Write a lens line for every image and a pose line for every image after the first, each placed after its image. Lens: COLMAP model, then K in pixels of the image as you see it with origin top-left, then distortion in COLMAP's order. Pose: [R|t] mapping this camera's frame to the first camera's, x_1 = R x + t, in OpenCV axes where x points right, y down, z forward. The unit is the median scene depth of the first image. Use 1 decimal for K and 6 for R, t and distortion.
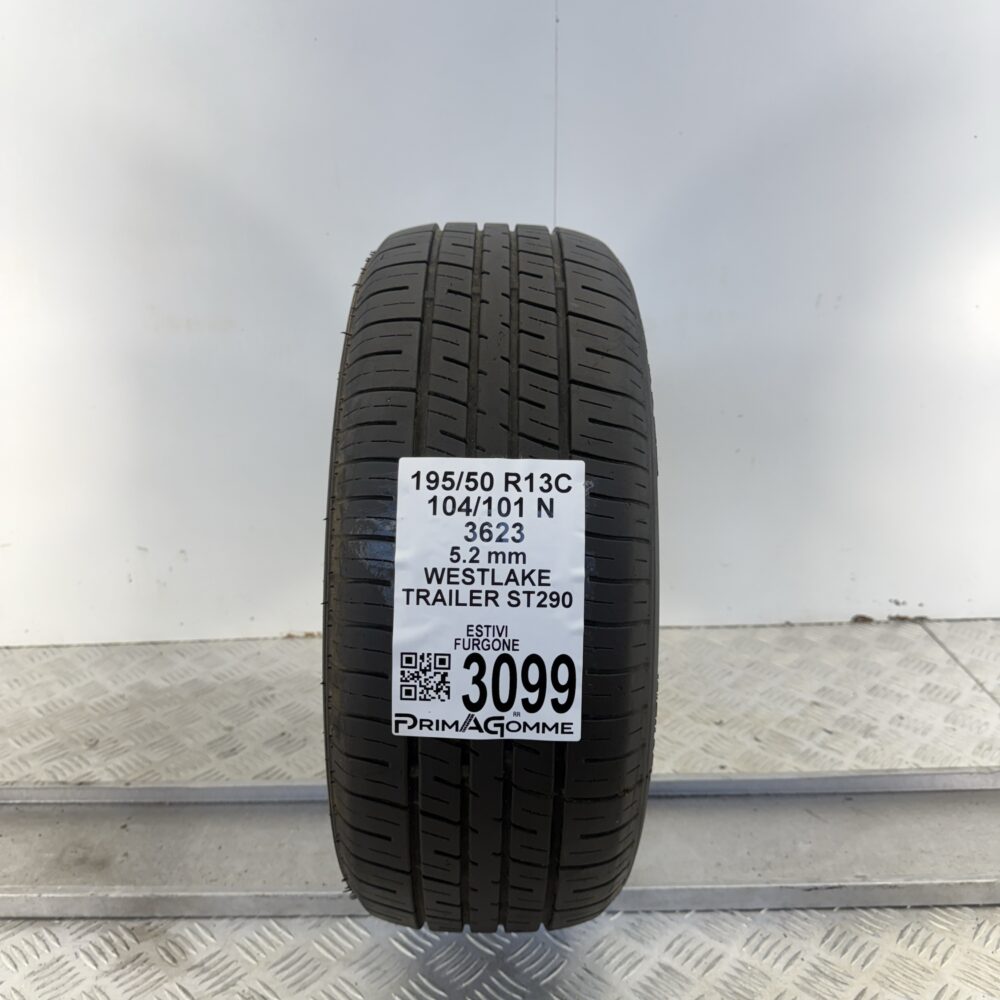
lens RADIAL K [[948.1, 0, 500.0], [0, 948.1, 500.0], [0, 0, 1]] dist [0.161669, -0.394777]
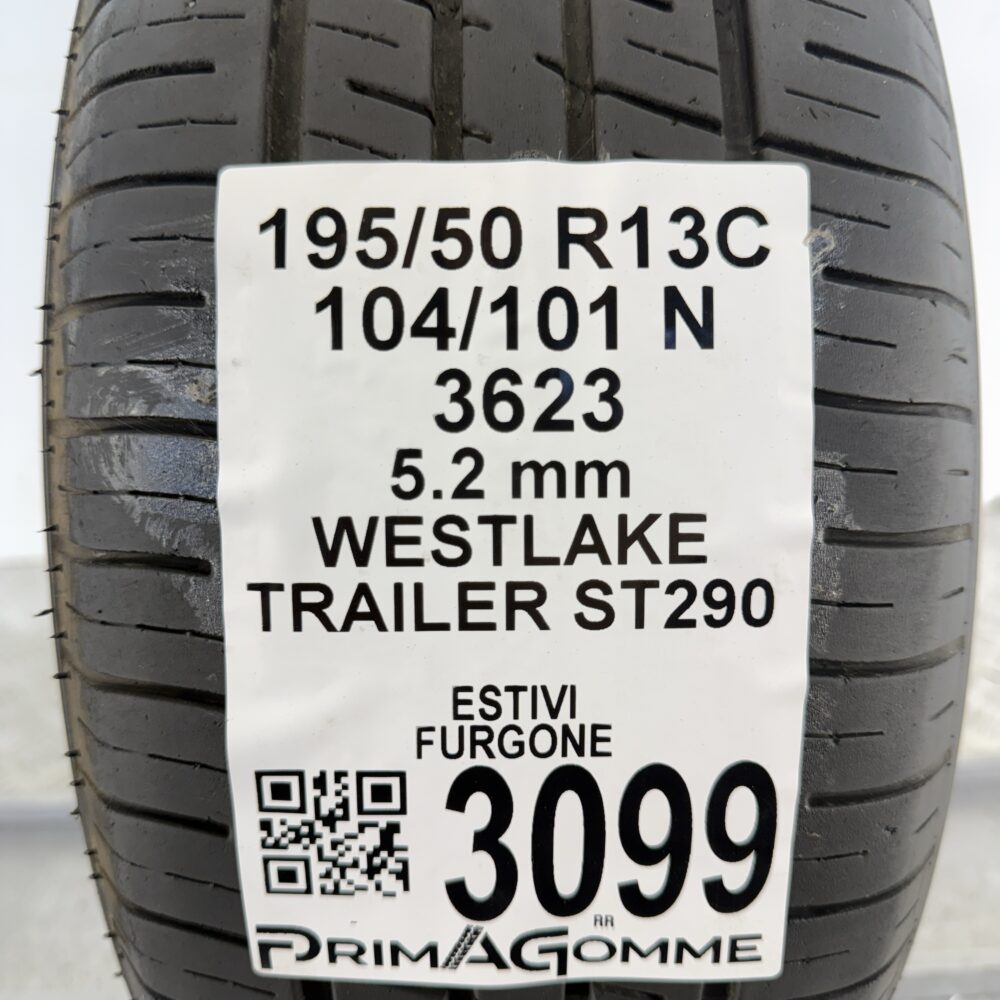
lens RADIAL K [[948.1, 0, 500.0], [0, 948.1, 500.0], [0, 0, 1]] dist [0.161669, -0.394777]
pose [[0.999655, -0.026246, 0.000771, -0.016702], [0.025895, 0.990289, 0.136590, 0.023255], [-0.004348, -0.136523, 0.990627, 0.678184]]
